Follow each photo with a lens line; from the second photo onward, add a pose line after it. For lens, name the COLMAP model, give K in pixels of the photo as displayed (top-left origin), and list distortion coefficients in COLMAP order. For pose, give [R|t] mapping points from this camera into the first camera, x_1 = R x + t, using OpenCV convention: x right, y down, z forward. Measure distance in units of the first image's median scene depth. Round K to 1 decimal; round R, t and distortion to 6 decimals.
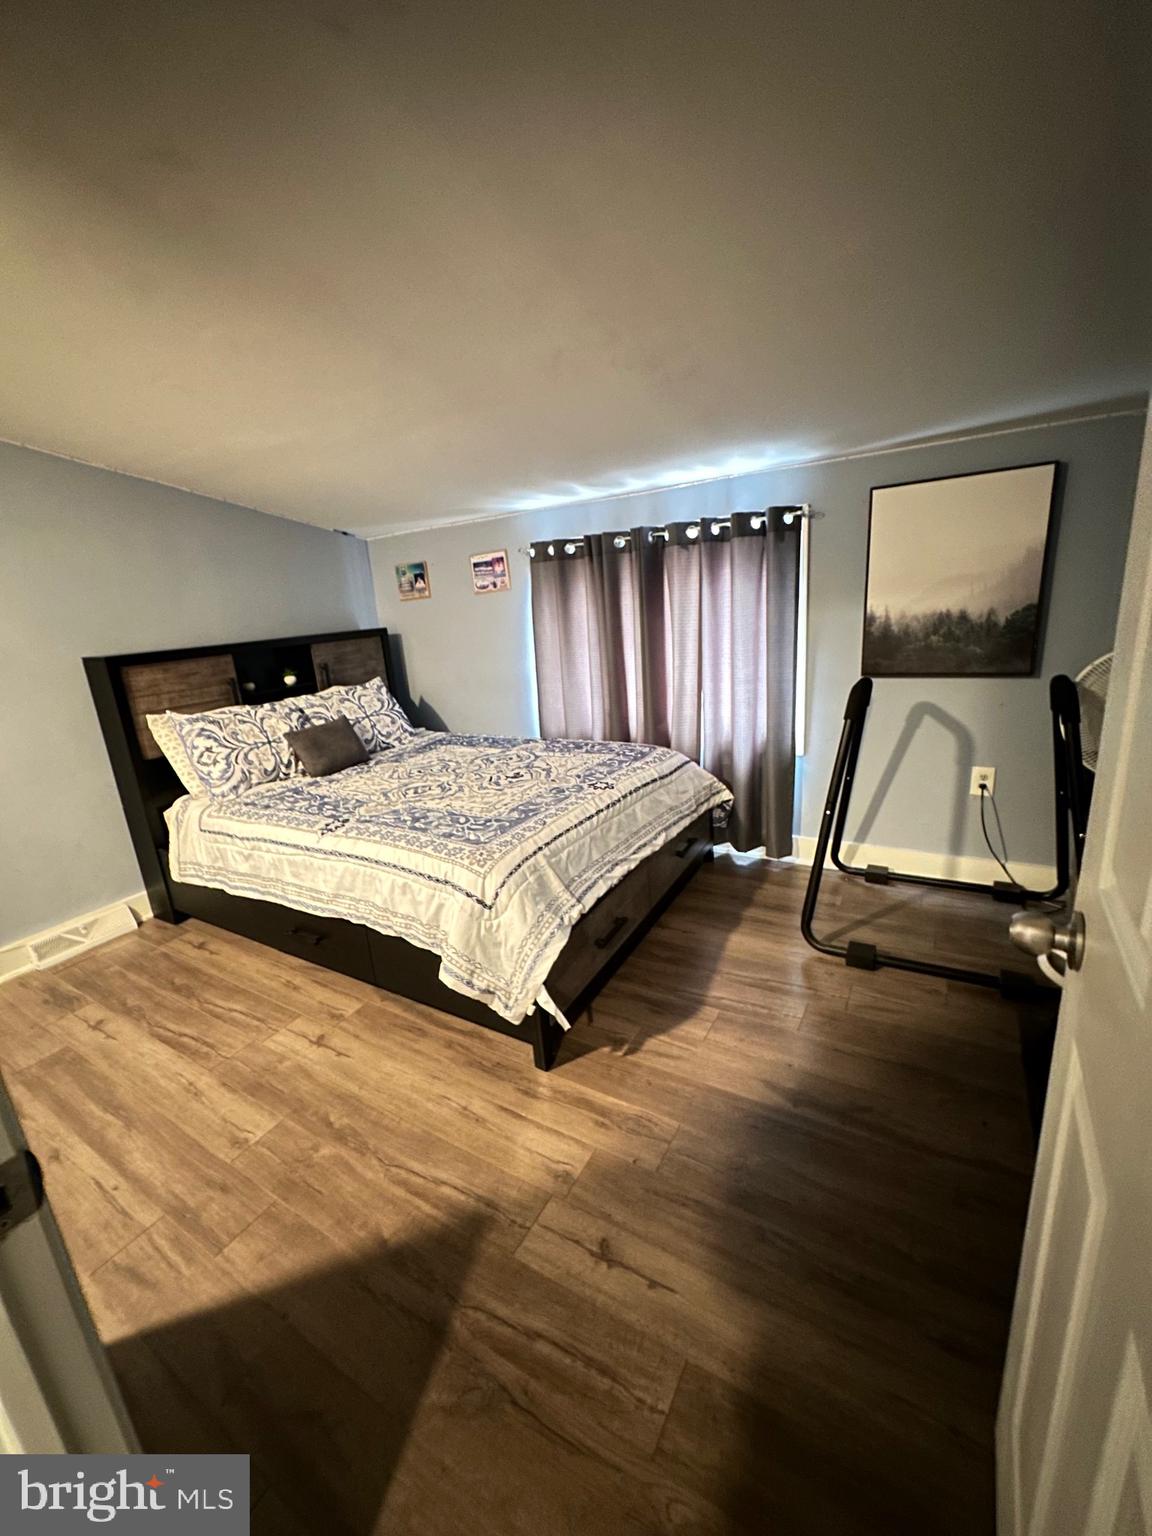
lens RADIAL K [[608.6, 0, 567.4], [0, 608.6, 770.6], [0, 0, 1]] dist [-0.004057, -0.000161]
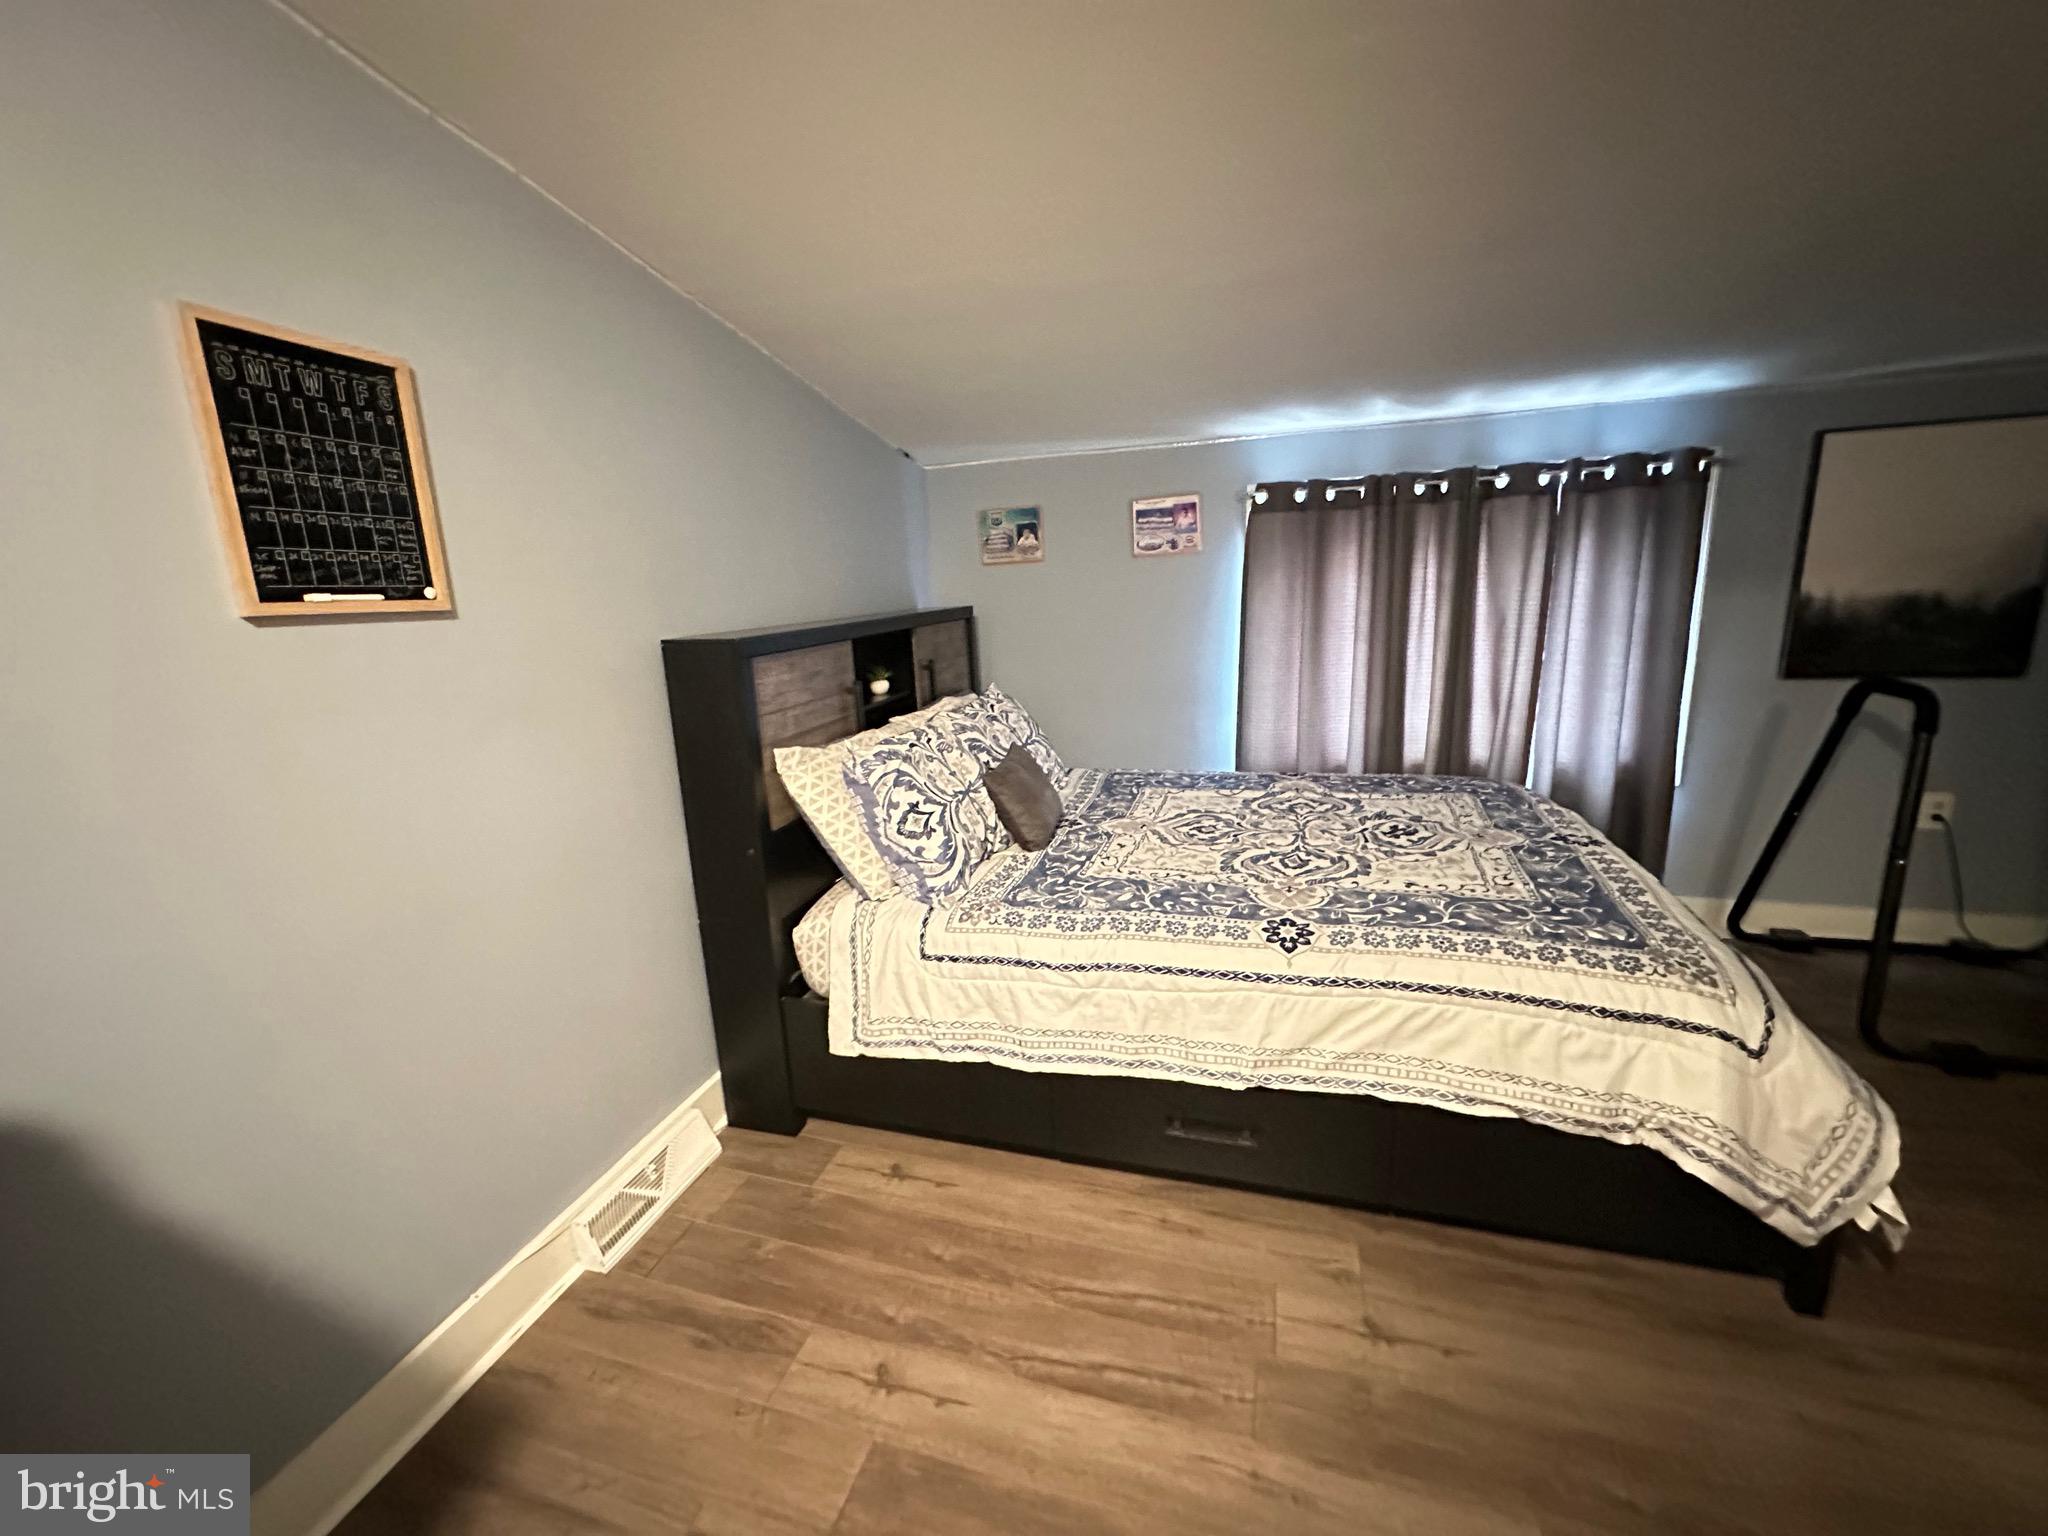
lens RADIAL K [[811.5, 0, 1016.8], [0, 811.5, 775.6], [0, 0, 1]] dist [-0.004057, -0.000161]
pose [[0.970398, -0.028329, 0.239846, -0.676762], [0.040222, 0.998184, -0.044837, -0.027350], [-0.238140, 0.053157, 0.969775, 0.261845]]
